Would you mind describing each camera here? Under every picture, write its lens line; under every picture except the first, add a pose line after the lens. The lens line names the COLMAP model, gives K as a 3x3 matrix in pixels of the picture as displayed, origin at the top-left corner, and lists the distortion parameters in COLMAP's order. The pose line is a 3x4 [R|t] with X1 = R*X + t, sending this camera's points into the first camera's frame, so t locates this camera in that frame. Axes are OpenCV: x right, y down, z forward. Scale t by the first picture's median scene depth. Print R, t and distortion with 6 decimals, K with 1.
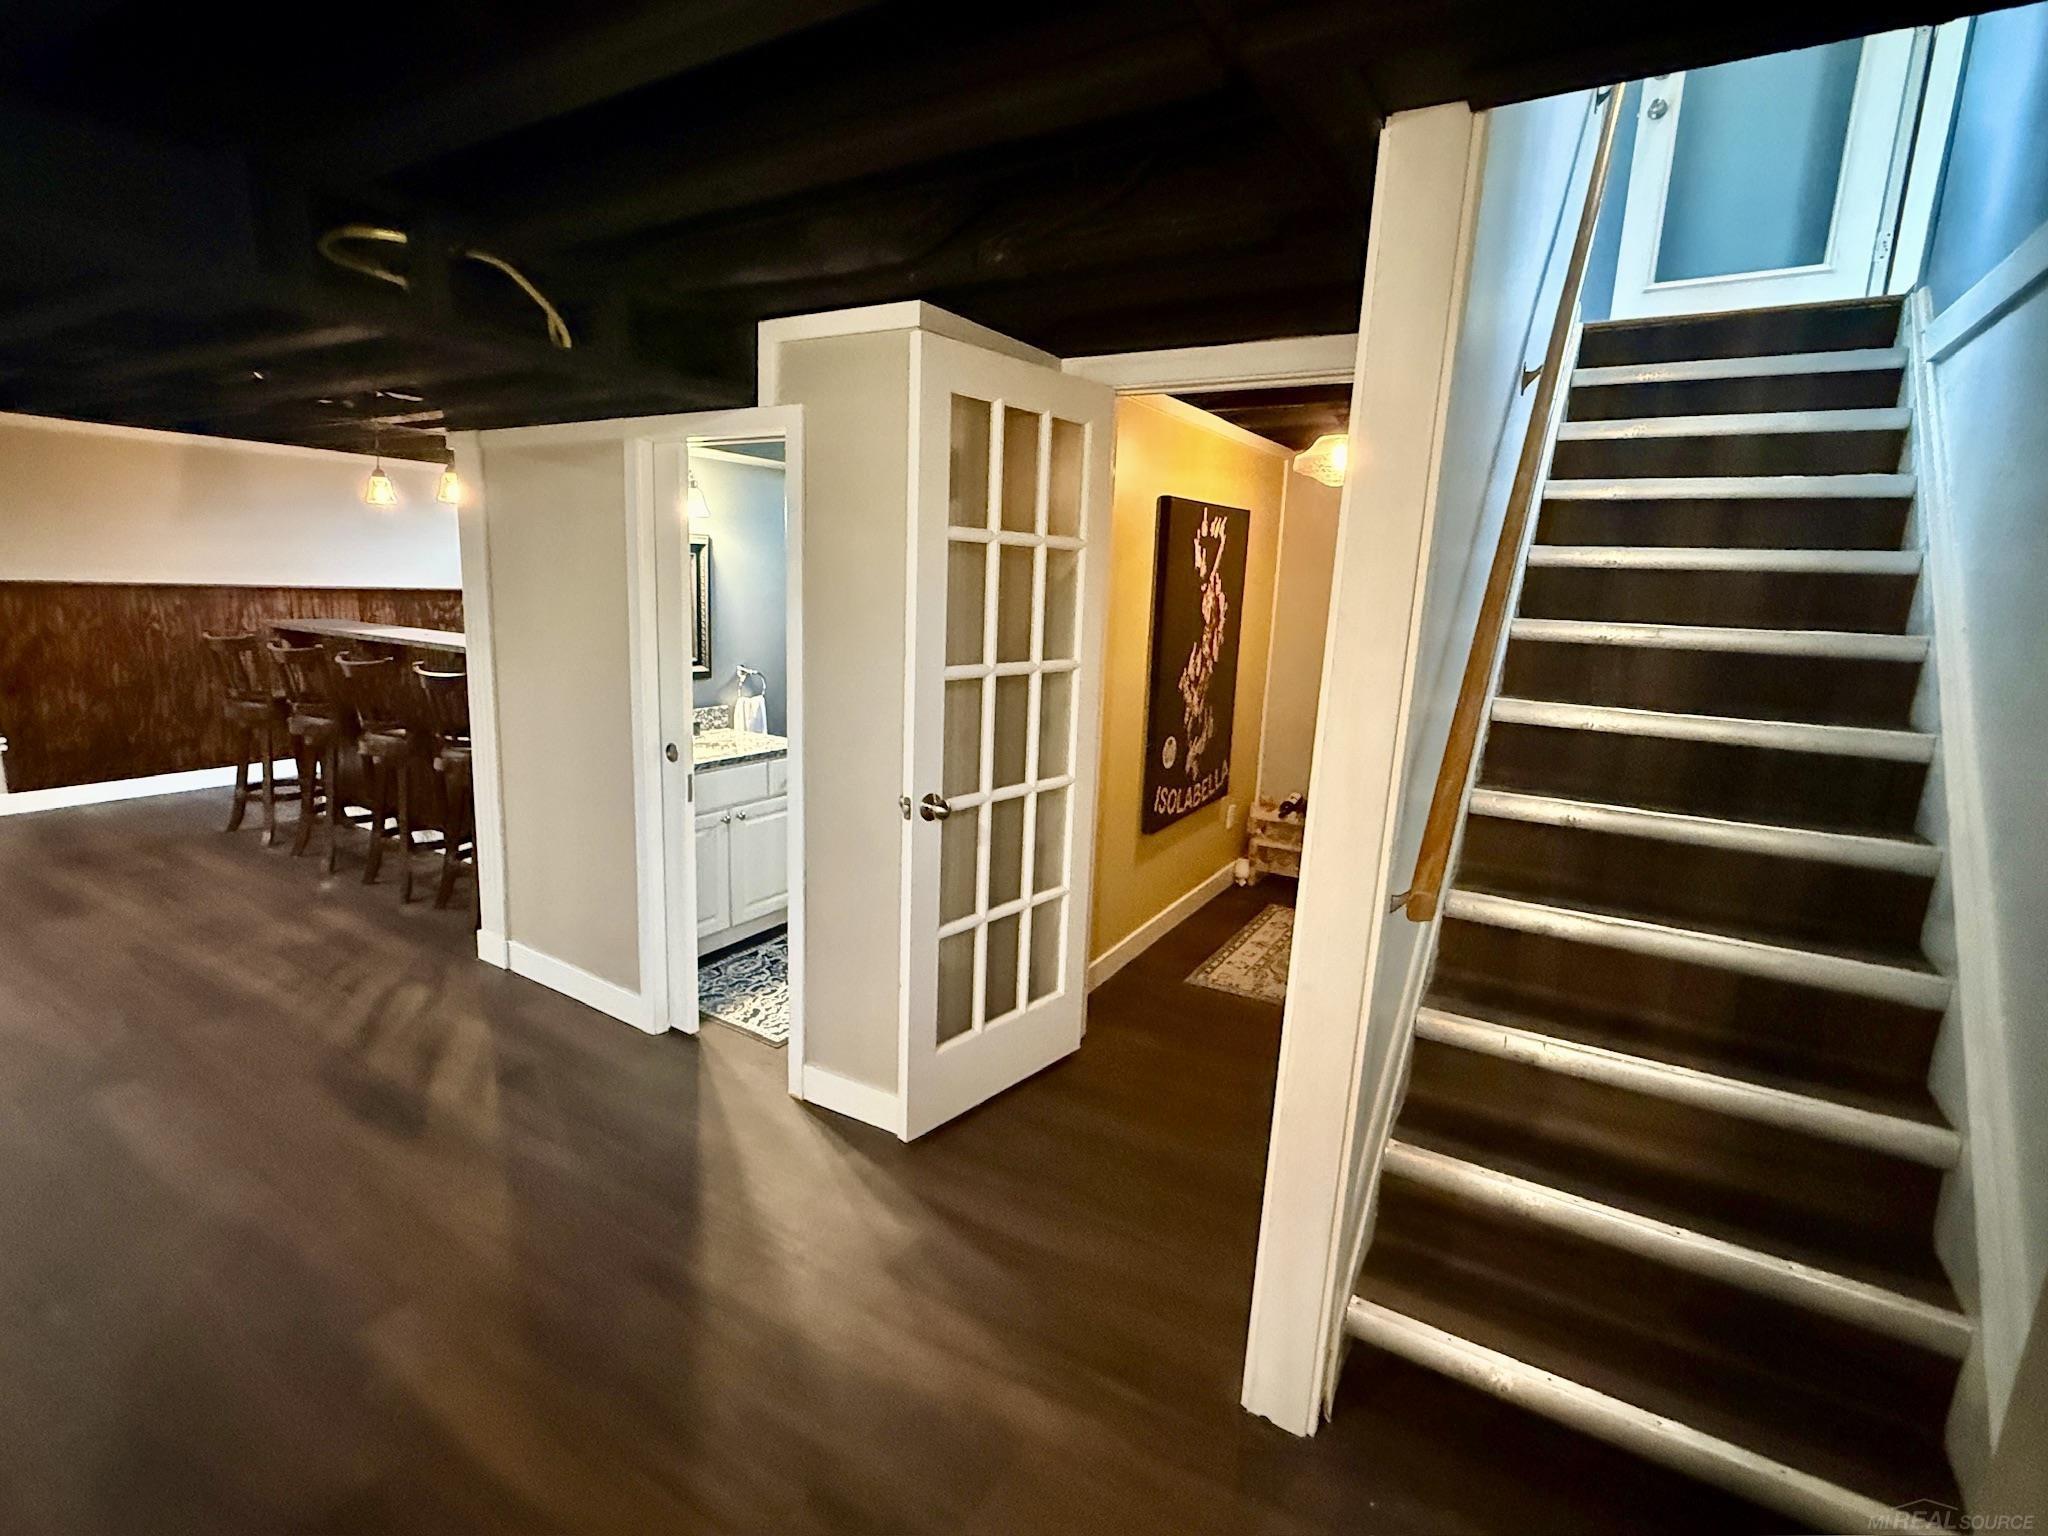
lens RADIAL K [[957.7, 0, 1028.6], [0, 957.7, 767.6], [0, 0, 1]] dist [-0.000664, -0.001171]
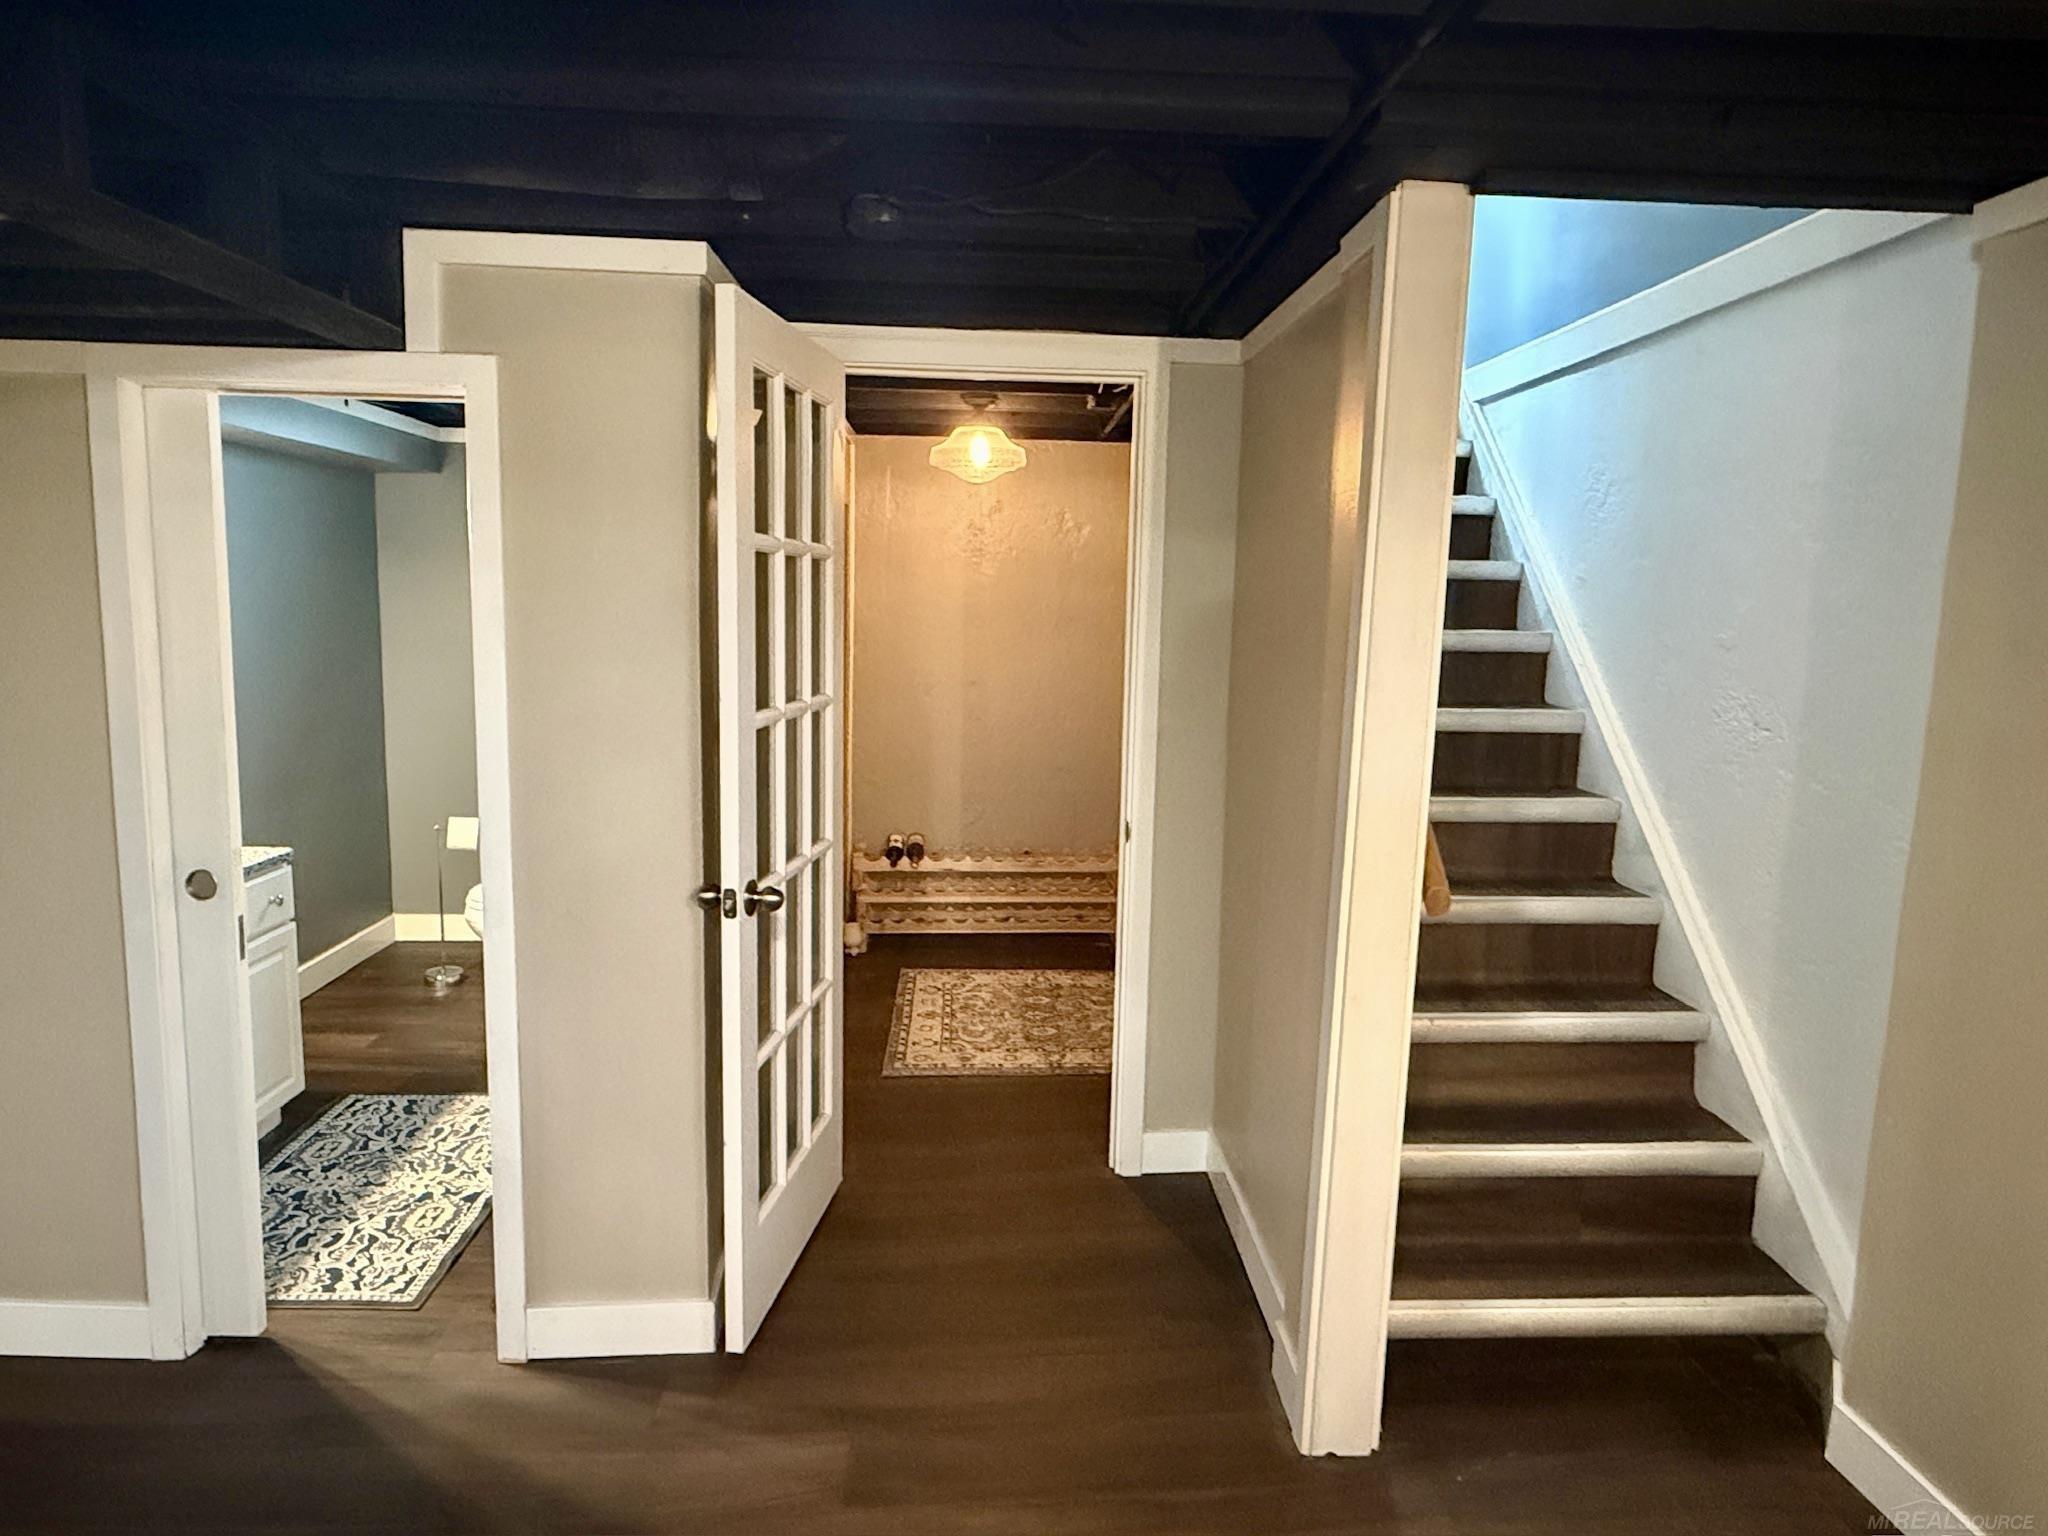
lens RADIAL K [[1227.3, 0, 1025.7], [0, 1227.3, 768.2], [0, 0, 1]] dist [-0.007754, 0.001282]
pose [[0.826705, -0.095937, 0.554396, -0.283967], [0.116487, 0.993191, -0.001834, -0.021323], [-0.550445, 0.066096, 0.832251, 0.039879]]
